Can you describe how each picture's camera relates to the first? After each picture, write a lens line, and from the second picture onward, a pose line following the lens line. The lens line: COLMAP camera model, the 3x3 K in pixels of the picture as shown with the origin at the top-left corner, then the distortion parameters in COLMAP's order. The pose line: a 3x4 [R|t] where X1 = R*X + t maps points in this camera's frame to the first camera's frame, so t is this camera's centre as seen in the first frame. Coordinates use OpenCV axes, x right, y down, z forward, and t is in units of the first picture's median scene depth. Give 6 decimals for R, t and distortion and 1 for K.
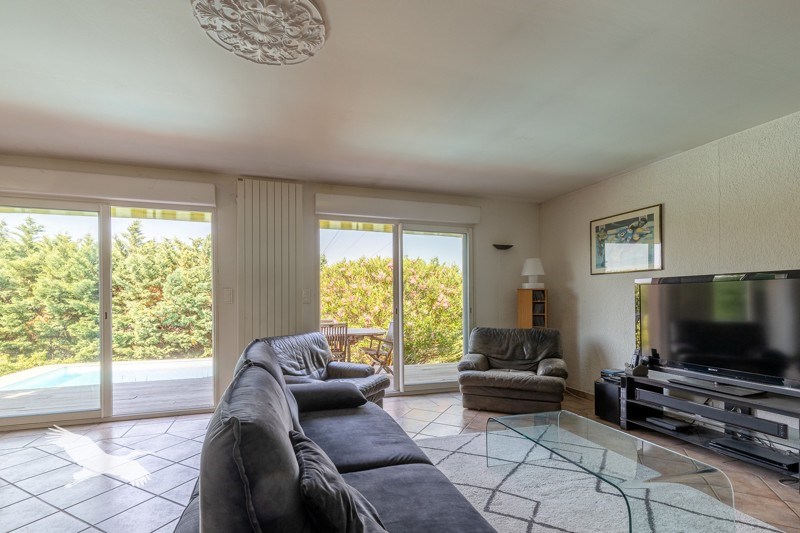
lens RADIAL K [[376.9, 0, 398.6], [0, 376.9, 301.4], [0, 0, 1]] dist [0.027989, 0.000077]
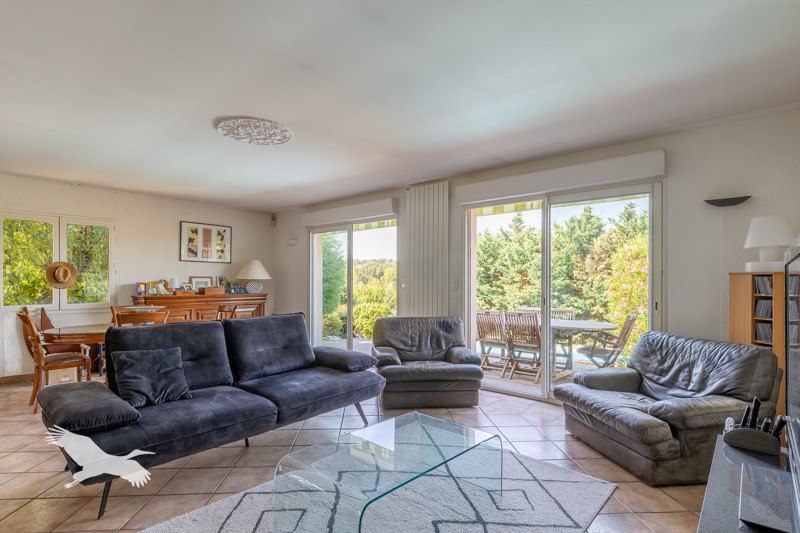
lens RADIAL K [[413.2, 0, 400.0], [0, 413.2, 266.5], [0, 0, 1]] dist [-0.000277, -0.000133]
pose [[0.508471, -0.027123, -0.860652, 0.604030], [-0.009969, 0.999251, -0.037381, -0.012623], [0.861021, 0.027587, 0.507820, 0.239214]]
